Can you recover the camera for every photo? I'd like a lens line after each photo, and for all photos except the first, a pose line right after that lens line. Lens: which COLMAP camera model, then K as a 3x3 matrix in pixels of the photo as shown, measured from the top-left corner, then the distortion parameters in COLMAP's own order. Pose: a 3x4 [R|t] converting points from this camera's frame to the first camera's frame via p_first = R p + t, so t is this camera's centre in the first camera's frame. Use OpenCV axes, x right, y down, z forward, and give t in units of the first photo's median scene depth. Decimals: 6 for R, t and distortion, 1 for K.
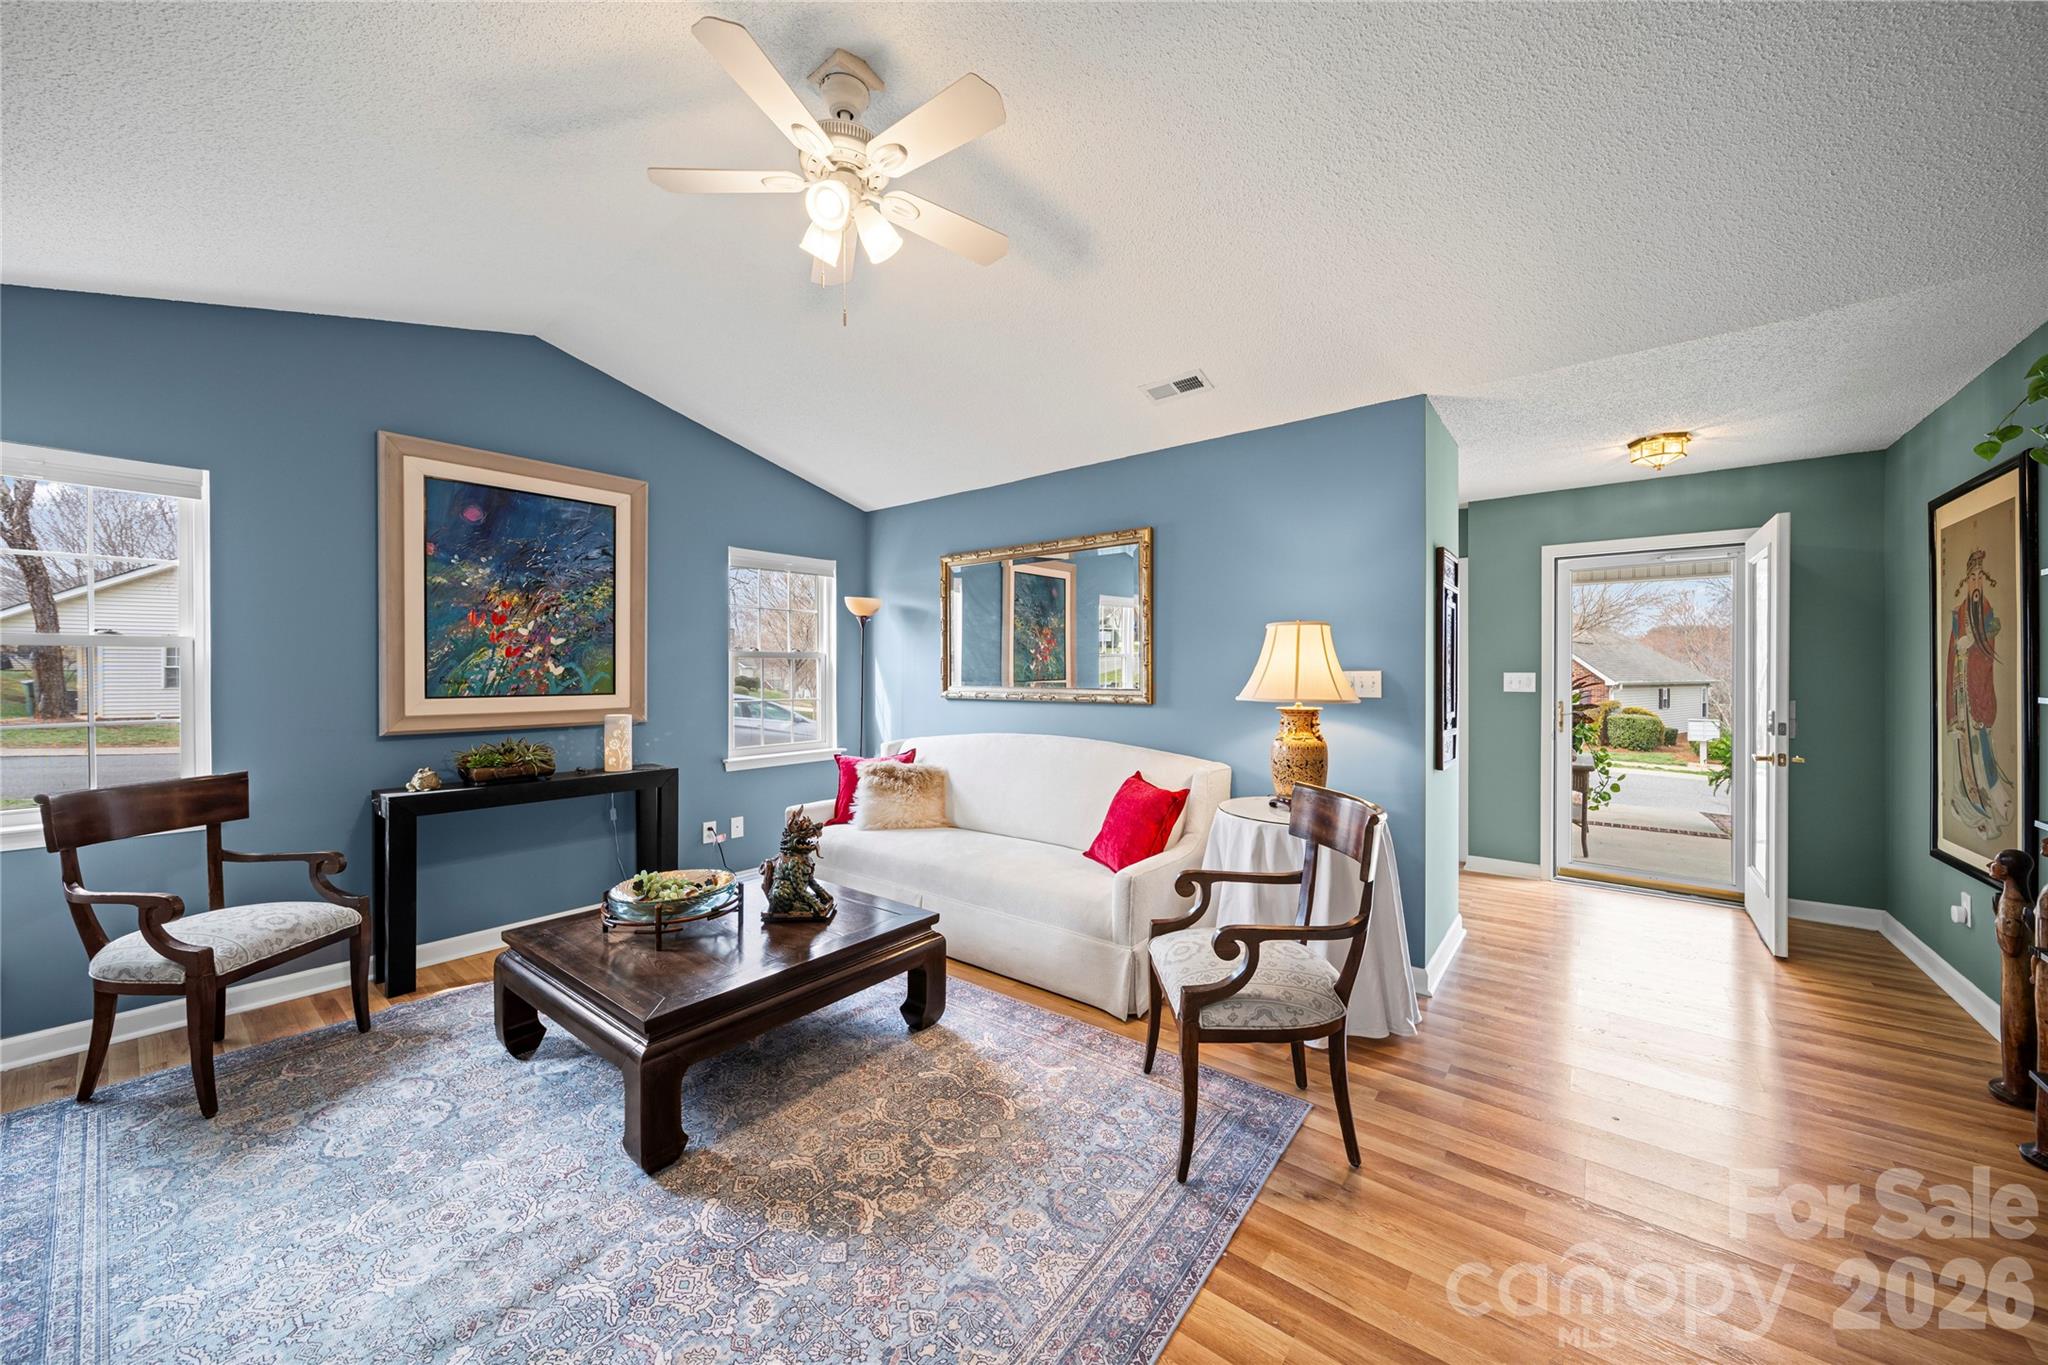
lens RADIAL K [[728.1, 0, 1030.5], [0, 728.1, 677.2], [0, 0, 1]] dist [0.002017, -0.001912]
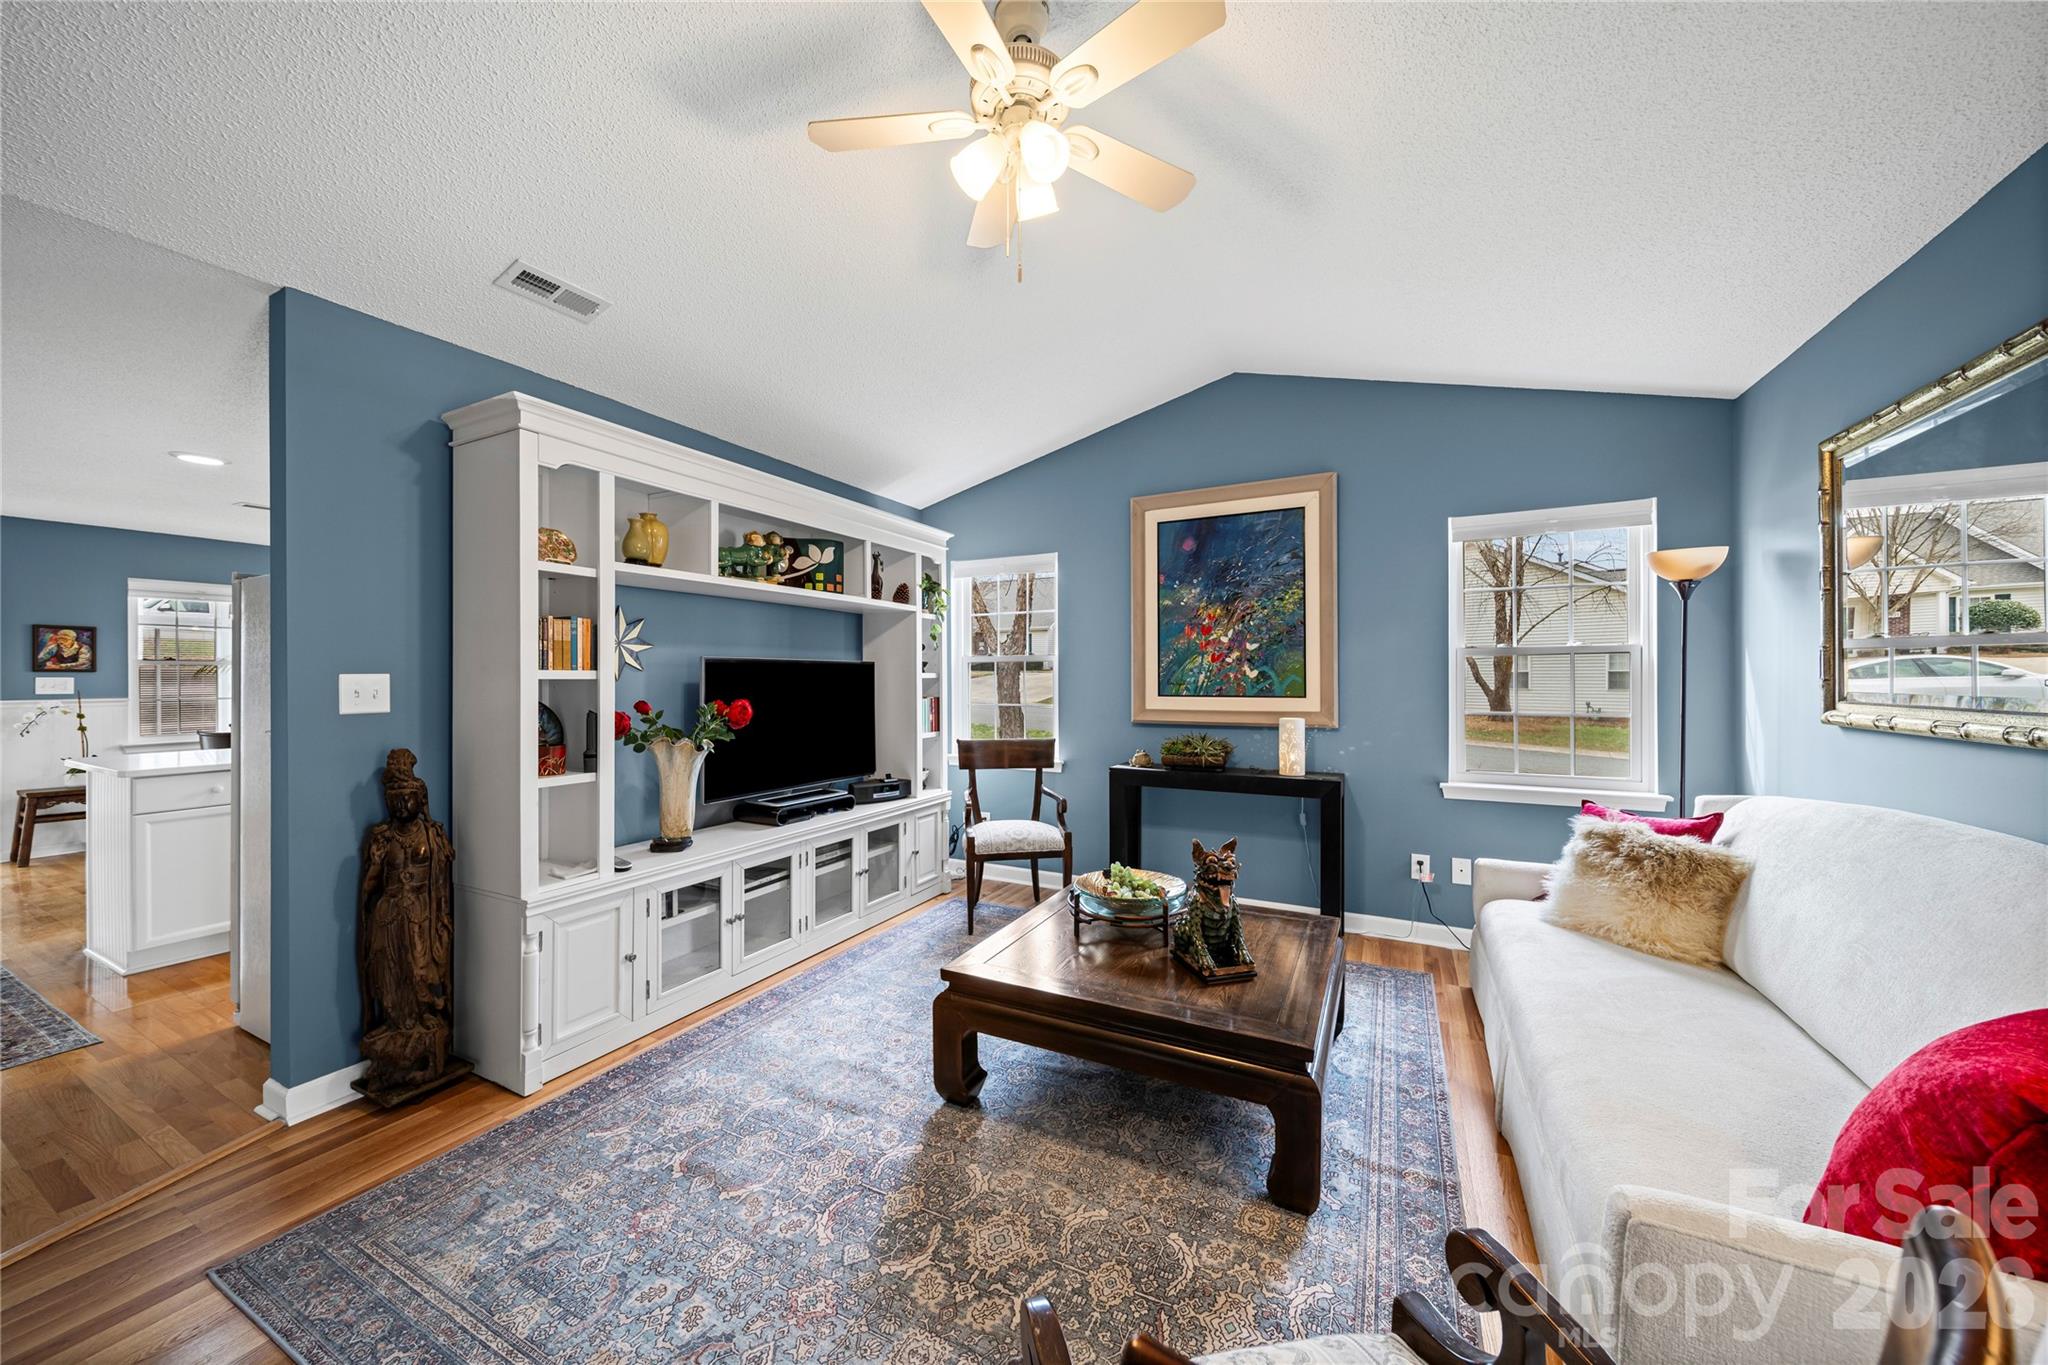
lens RADIAL K [[728.1, 0, 1022.2], [0, 728.1, 673.6], [0, 0, 1]] dist [0.002017, -0.001912]
pose [[0.183048, -0.004458, -0.983094, 0.367529], [-0.005322, 0.999971, -0.005525, -0.001722], [0.983090, 0.006244, 0.183019, 0.499934]]
